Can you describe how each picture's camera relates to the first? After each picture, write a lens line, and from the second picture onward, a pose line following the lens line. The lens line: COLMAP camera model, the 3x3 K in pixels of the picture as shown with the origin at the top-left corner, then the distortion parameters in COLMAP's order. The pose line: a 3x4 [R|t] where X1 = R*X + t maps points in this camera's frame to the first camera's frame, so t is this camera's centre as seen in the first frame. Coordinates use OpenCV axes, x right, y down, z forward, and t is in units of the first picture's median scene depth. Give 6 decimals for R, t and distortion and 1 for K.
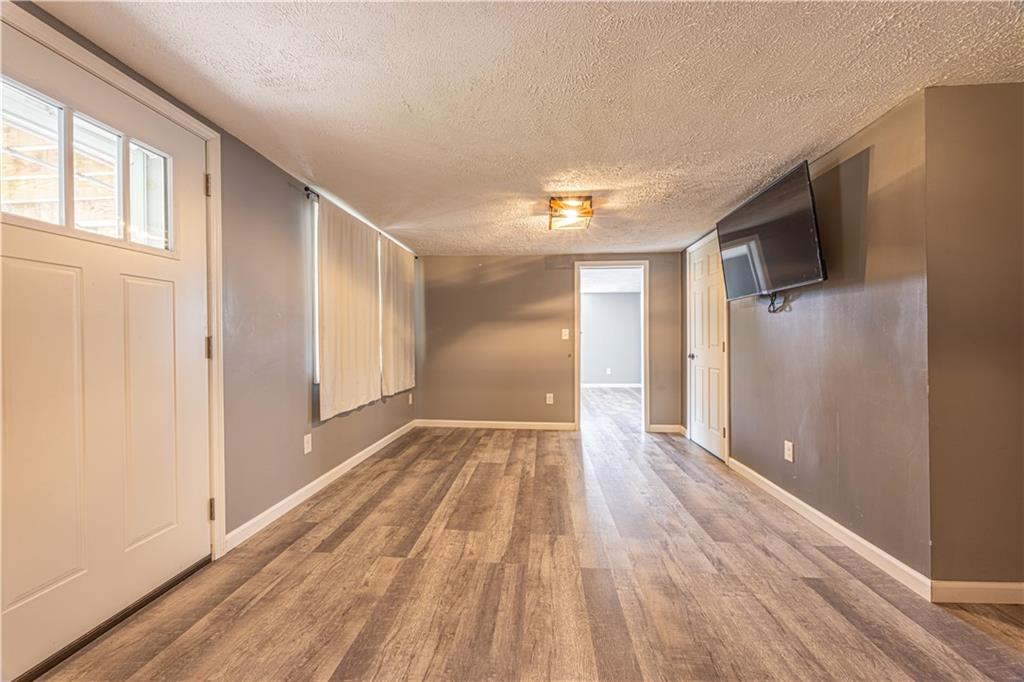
lens RADIAL K [[389.5, 0, 527.2], [0, 389.5, 341.5], [0, 0, 1]] dist [-0.007193, 0.000744]
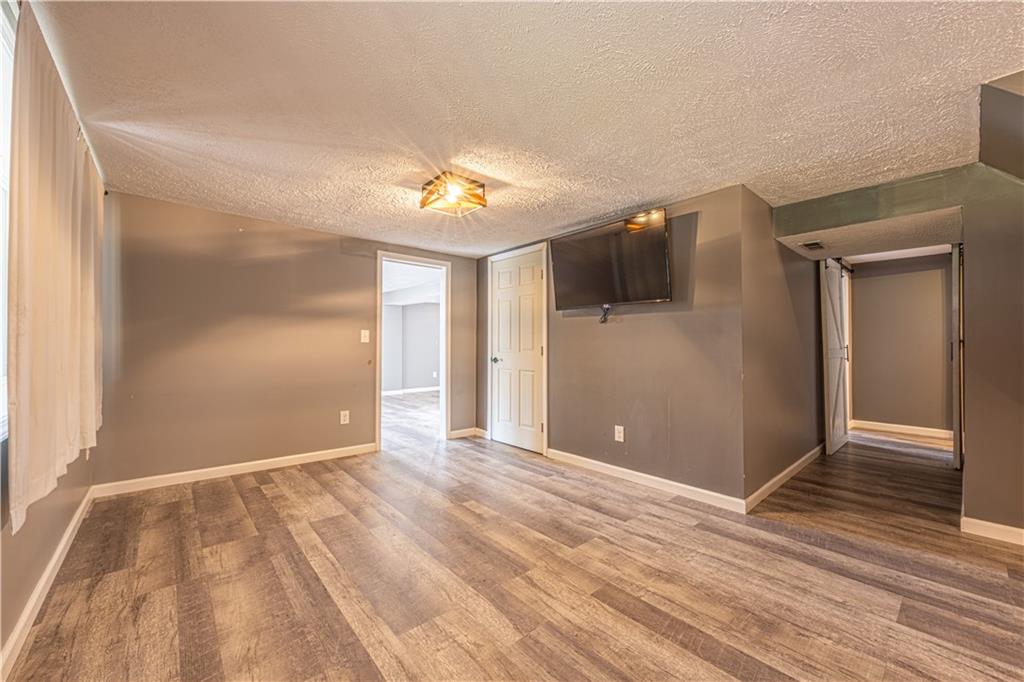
lens RADIAL K [[389.5, 0, 515.7], [0, 389.5, 344.0], [0, 0, 1]] dist [-0.007193, 0.000744]
pose [[0.706115, 0.007072, 0.708062, -0.398516], [-0.004367, 0.999975, -0.005633, 0.000300], [-0.708084, 0.000885, 0.706127, 0.302585]]
